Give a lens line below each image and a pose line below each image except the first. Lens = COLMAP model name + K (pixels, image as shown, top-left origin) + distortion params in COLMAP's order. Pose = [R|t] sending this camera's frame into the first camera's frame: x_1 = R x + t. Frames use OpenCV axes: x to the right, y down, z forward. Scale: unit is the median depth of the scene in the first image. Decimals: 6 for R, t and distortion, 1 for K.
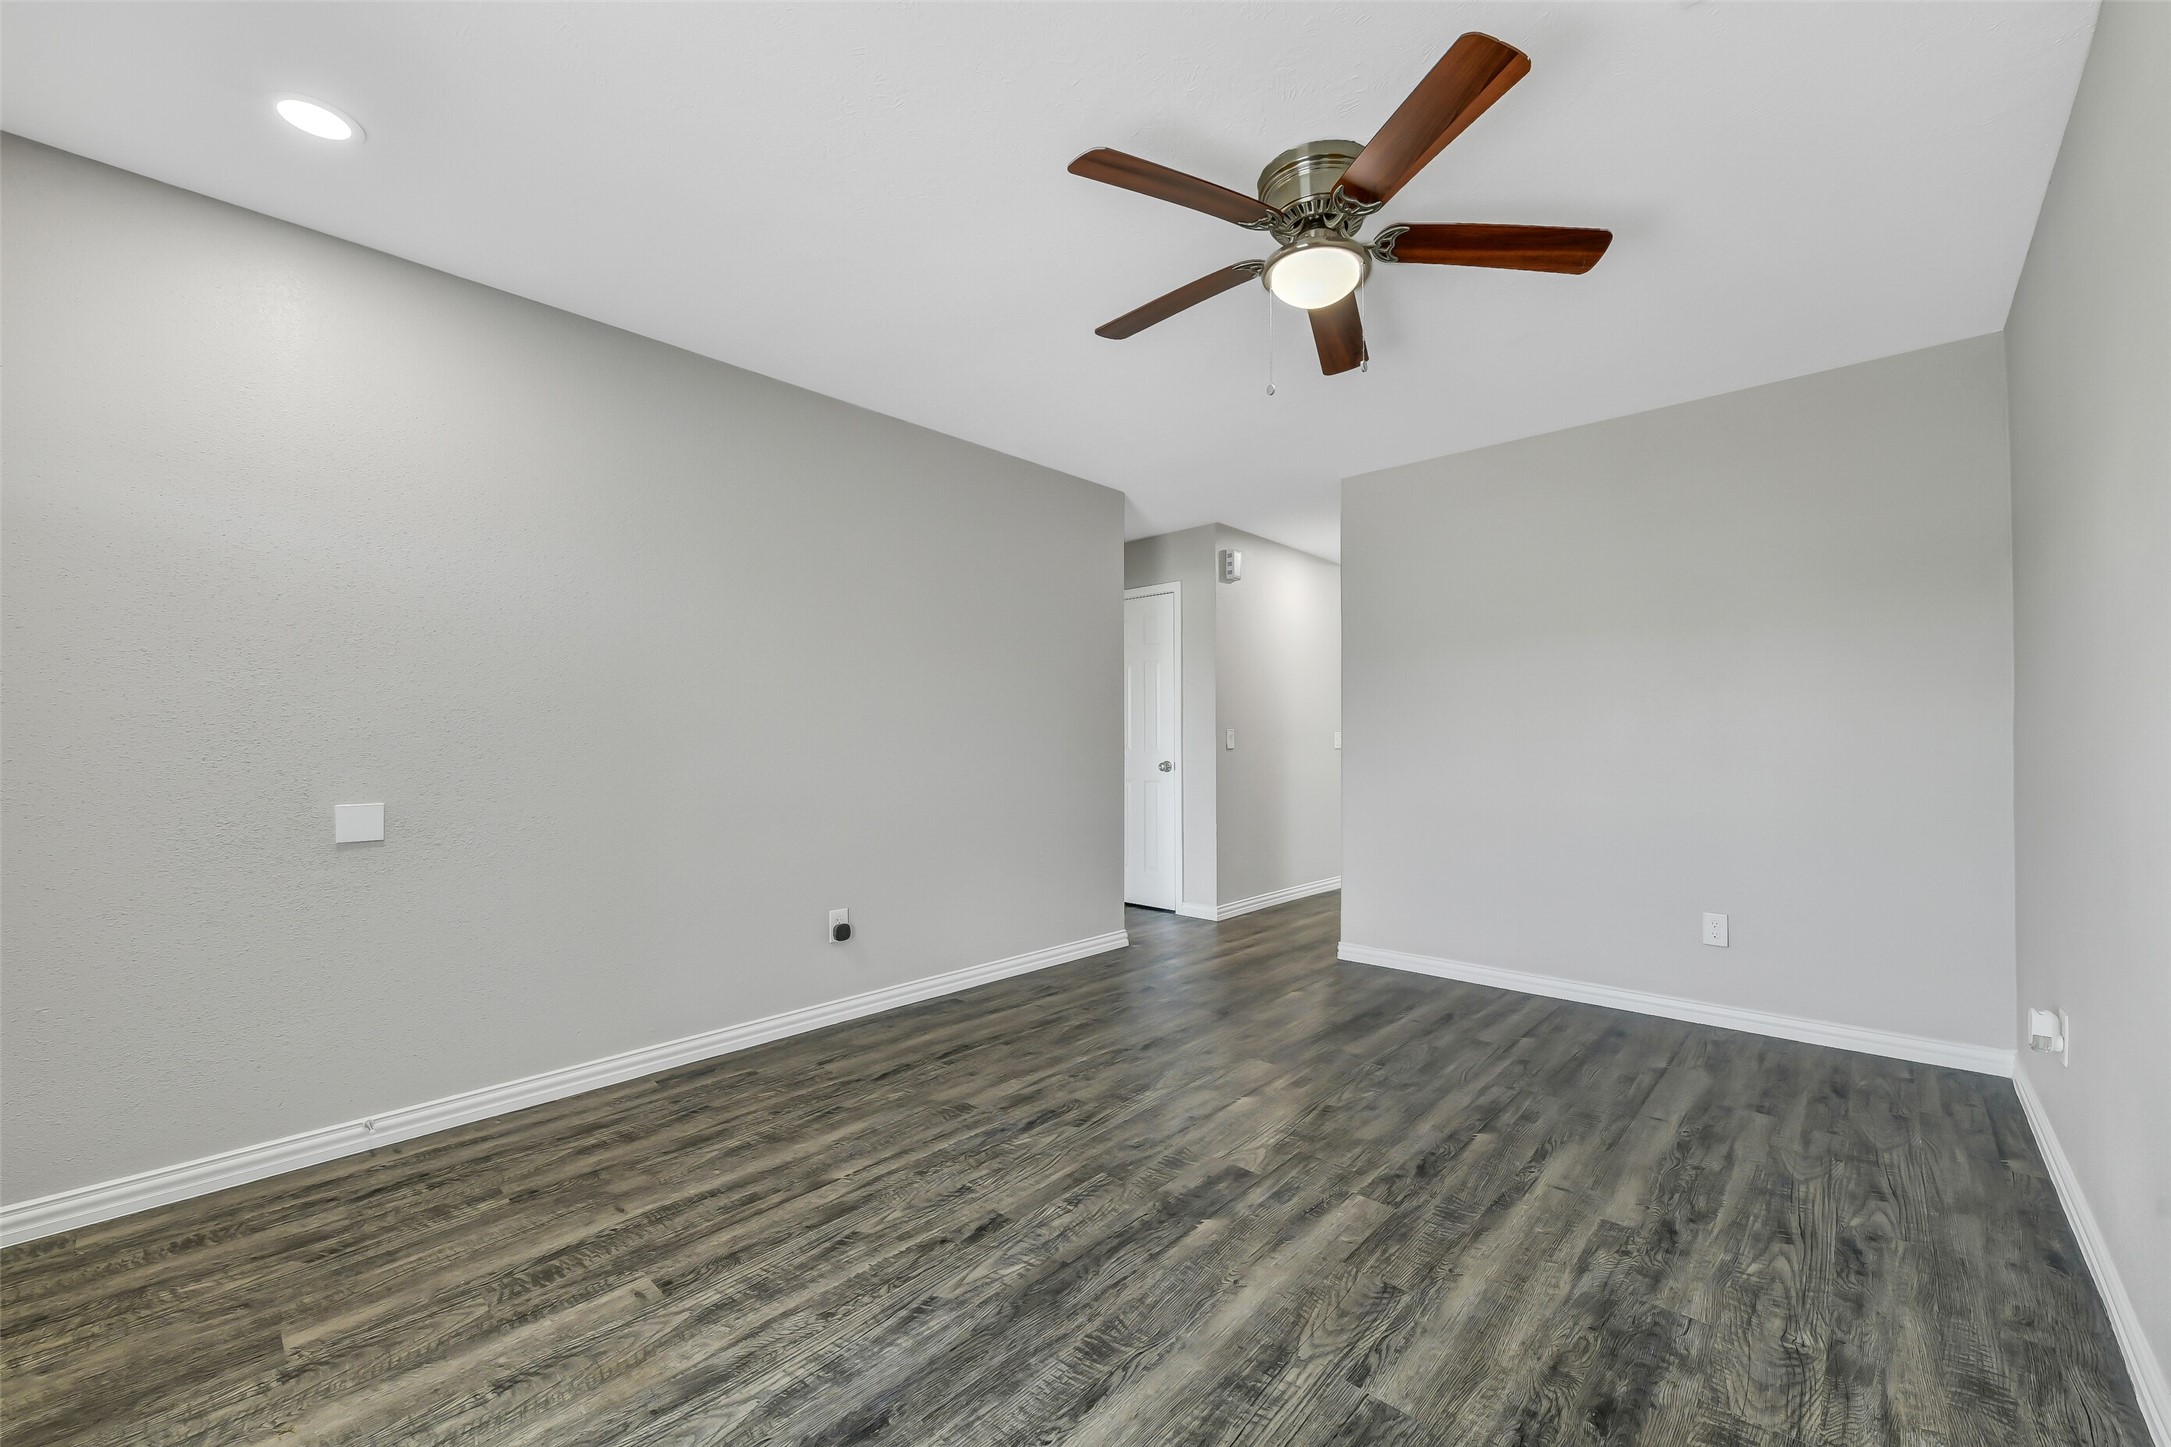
lens RADIAL K [[860.0, 0, 1091.1], [0, 860.0, 724.3], [0, 0, 1]] dist [-0.009698, -0.000209]
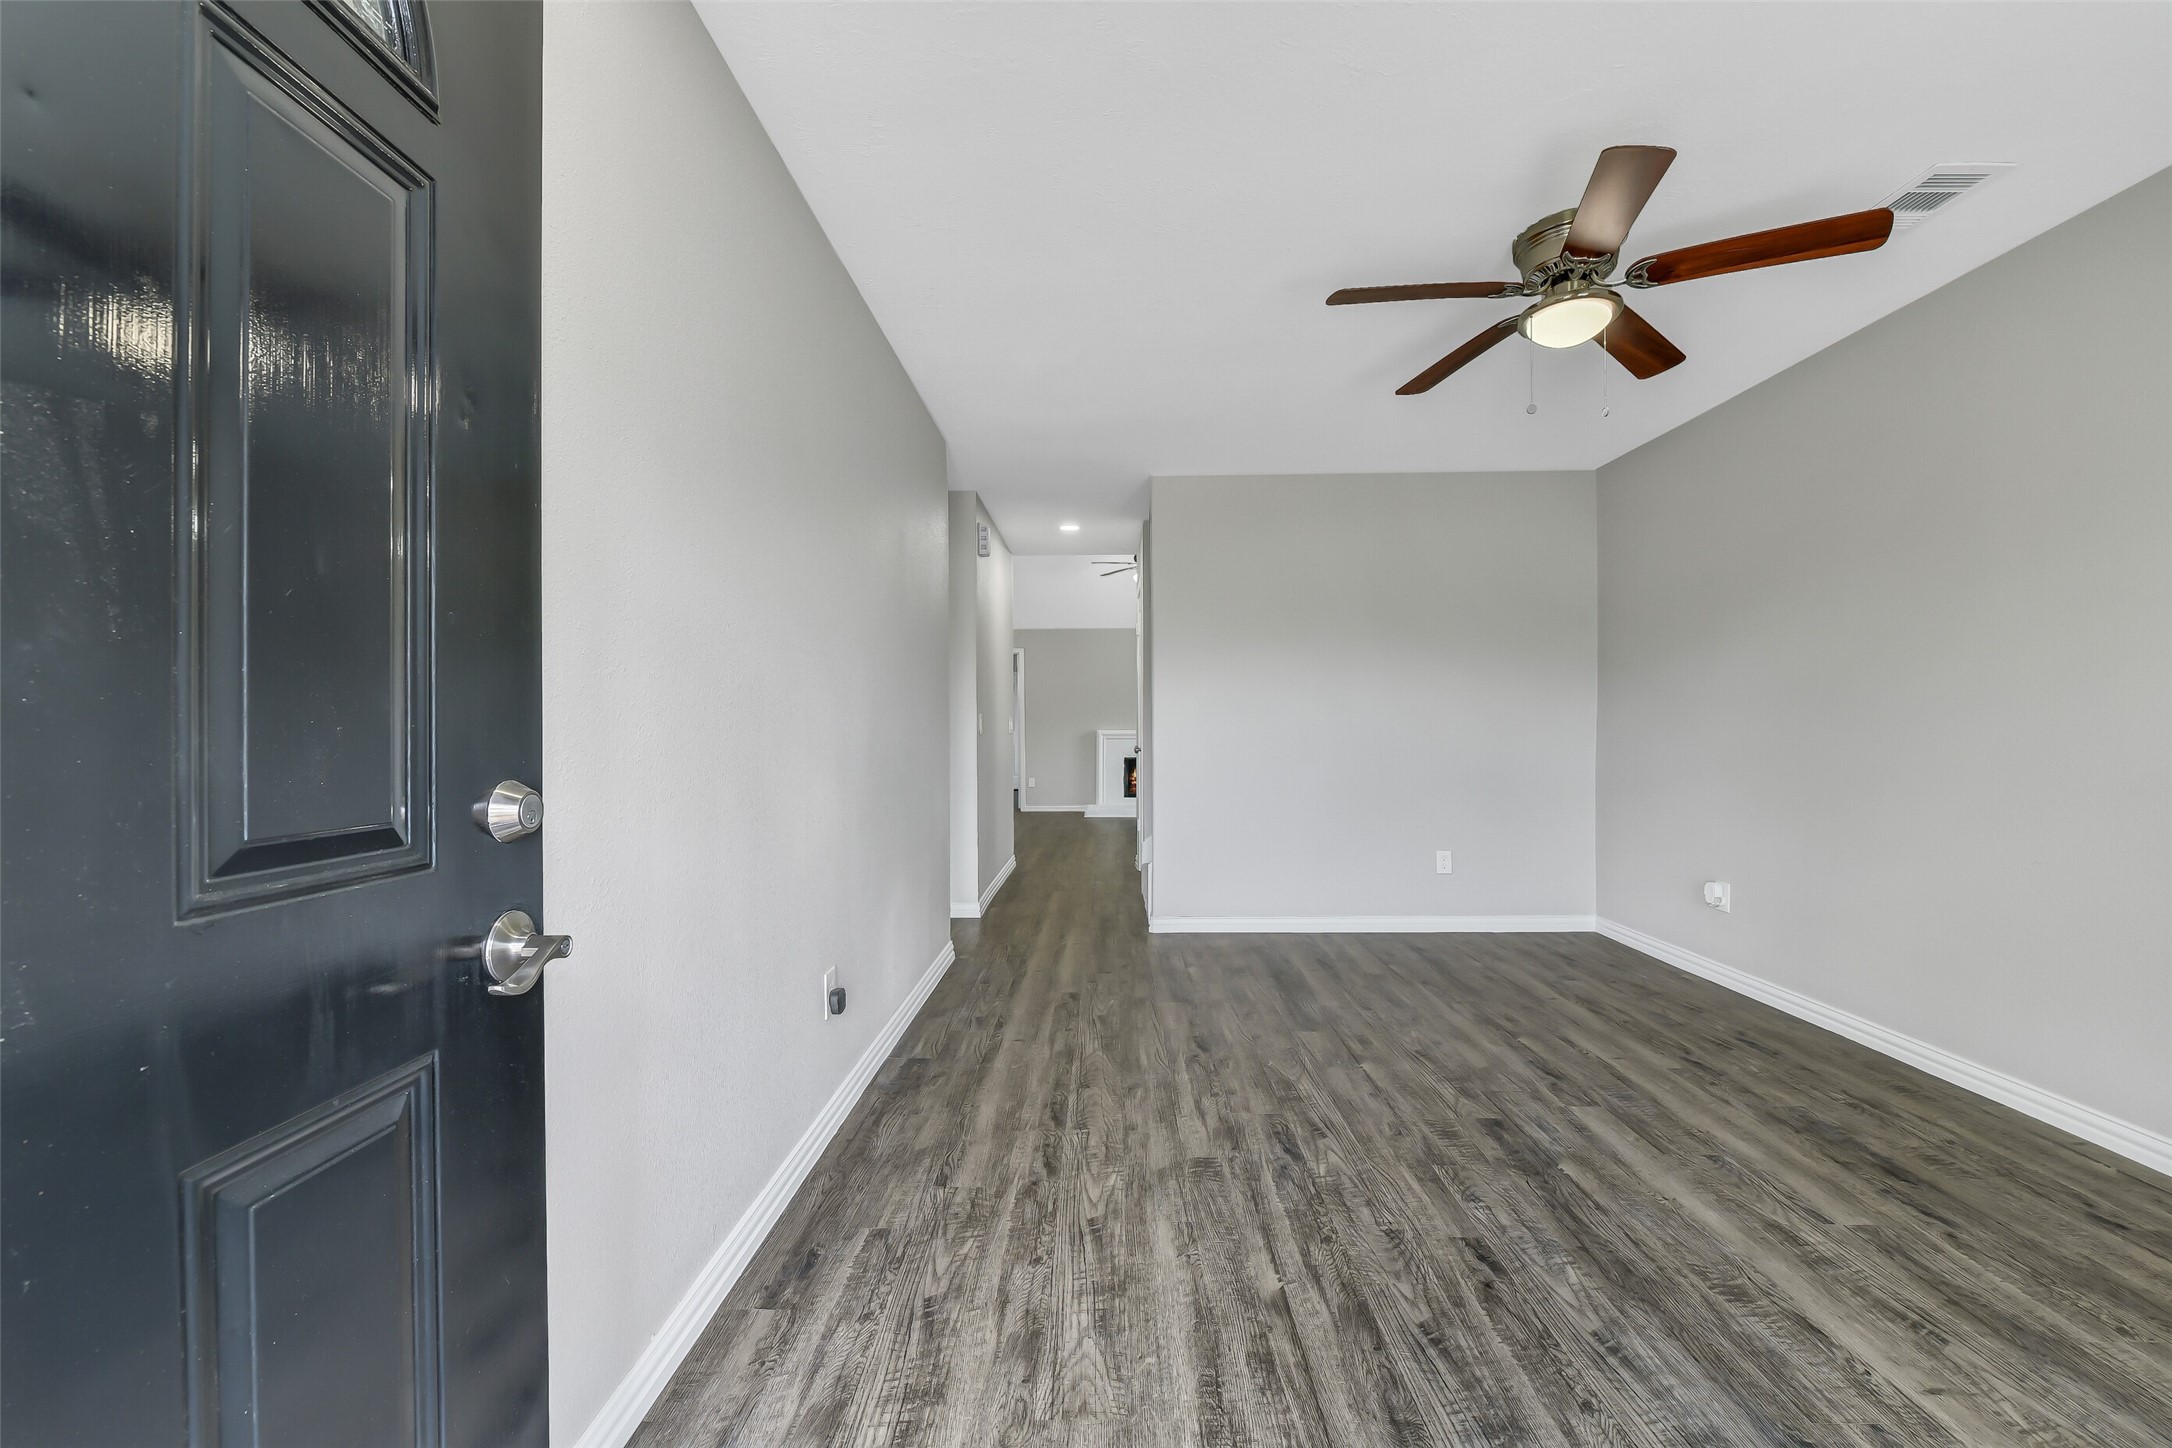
lens RADIAL K [[860.4, 0, 1091.6], [0, 860.4, 724.8], [0, 0, 1]] dist [-0.009698, -0.000209]
pose [[0.748748, -0.002619, 0.662849, -0.893622], [-0.009998, 0.999834, 0.015244, 0.006619], [-0.662779, -0.018041, 0.748598, 0.512592]]
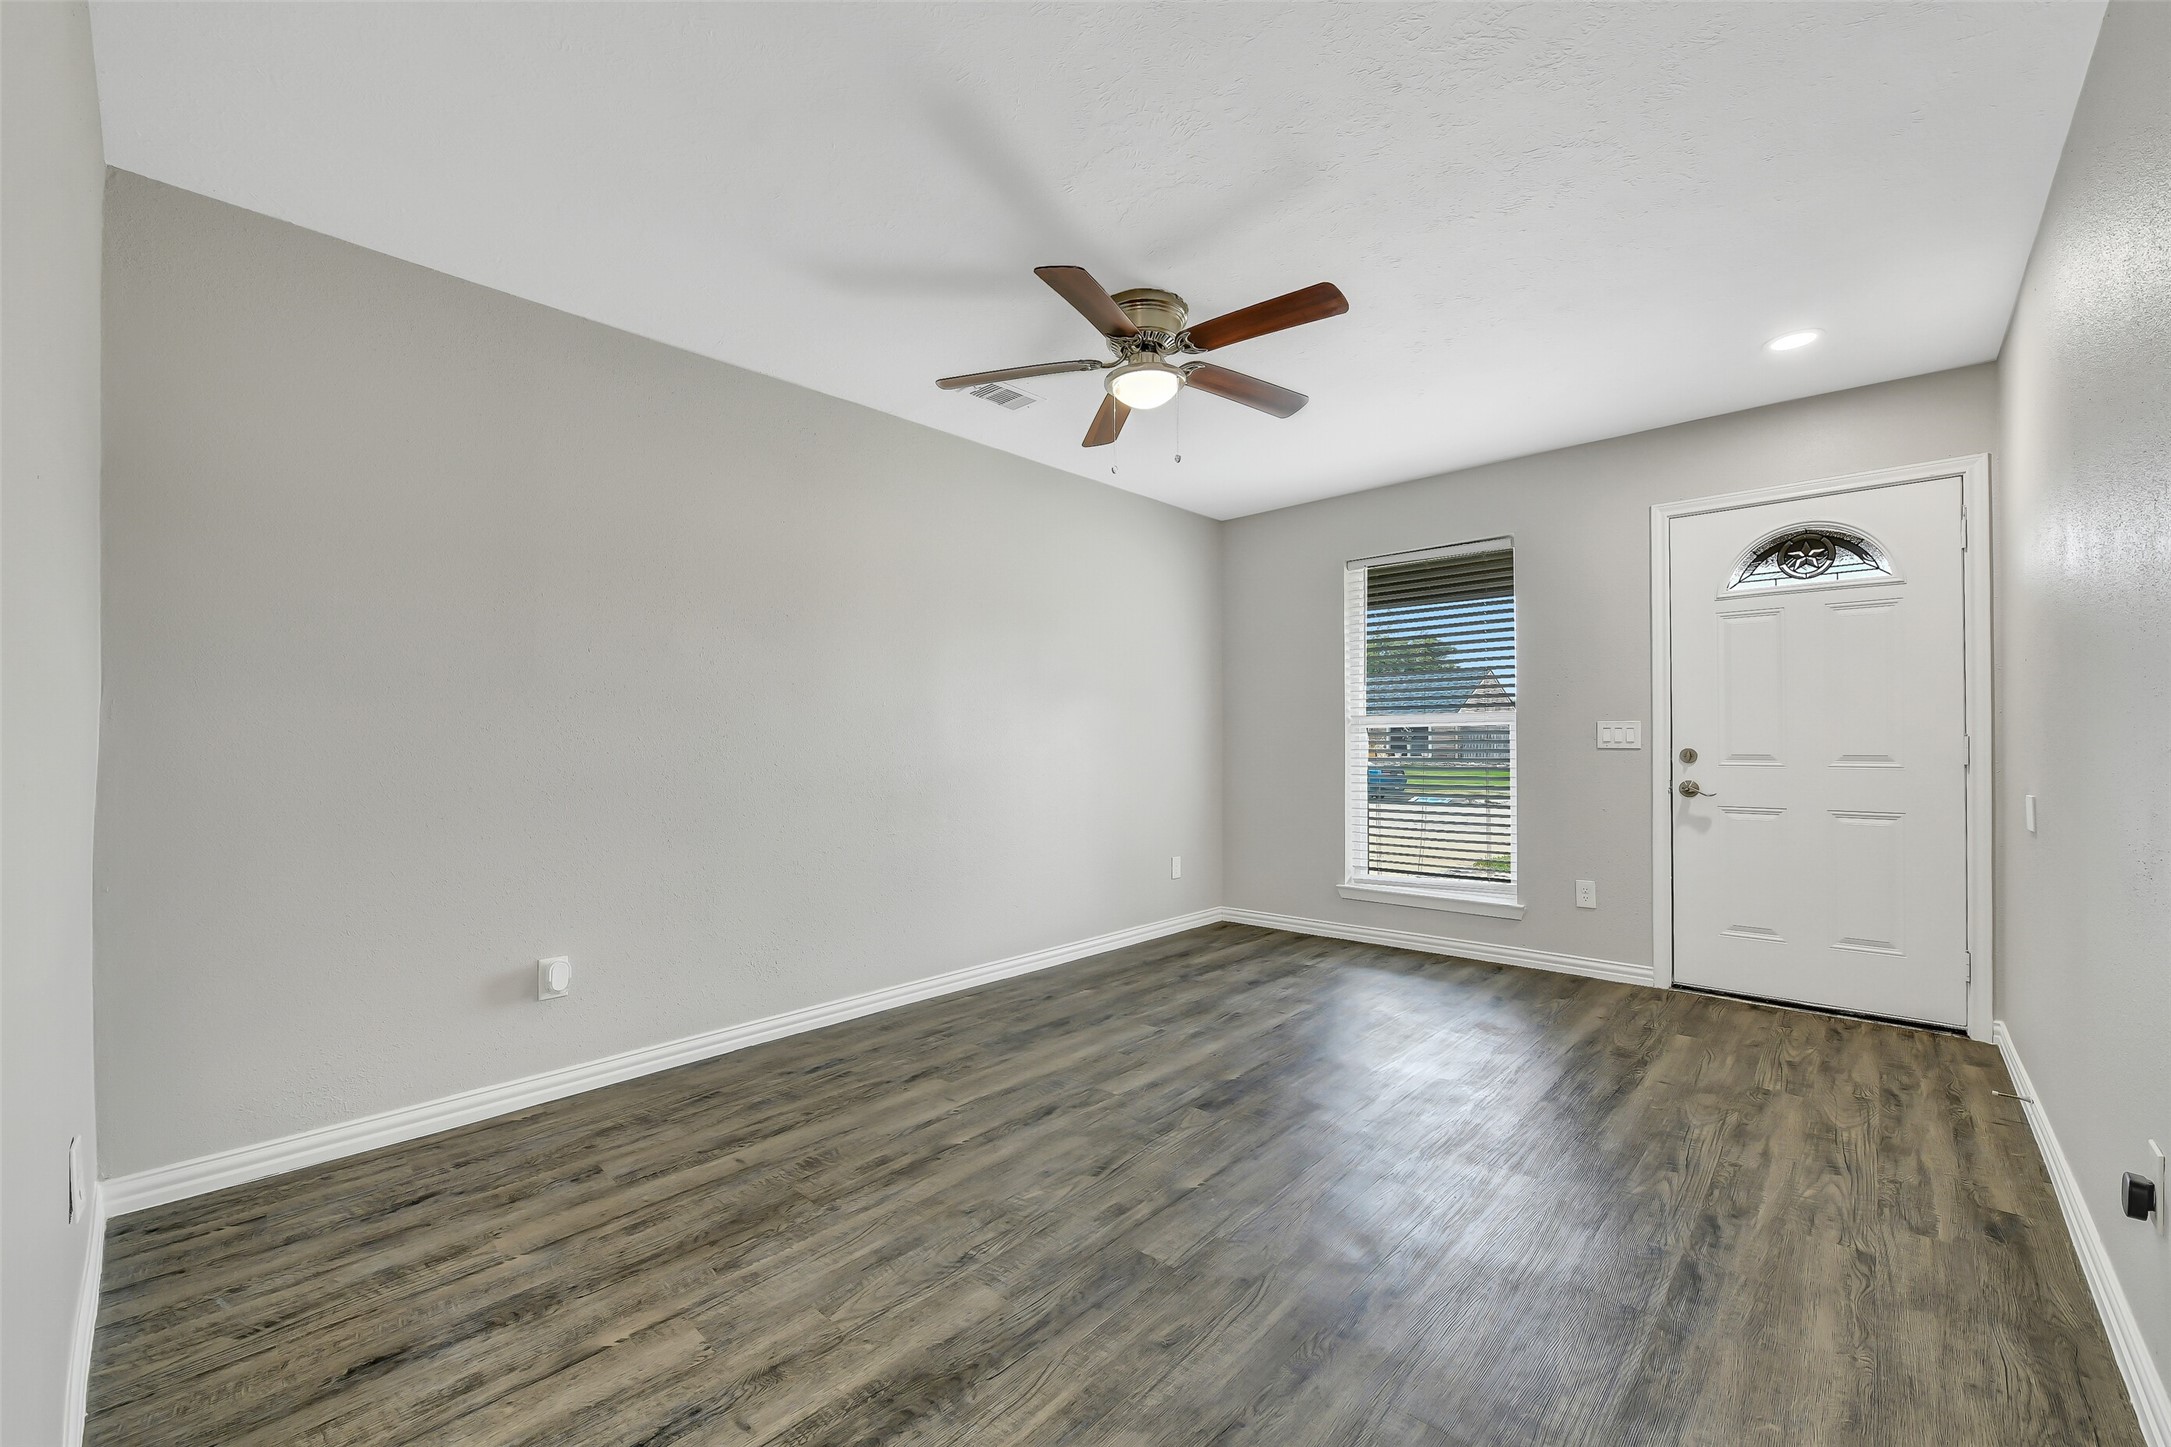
lens RADIAL K [[860.0, 0, 1091.1], [0, 860.0, 724.3], [0, 0, 1]] dist [-0.009698, -0.000209]
pose [[-0.999985, 0.004667, 0.002790, 0.314676], [0.004554, 0.999222, -0.039164, 0.042030], [-0.002970, -0.039151, -0.999229, 2.116359]]
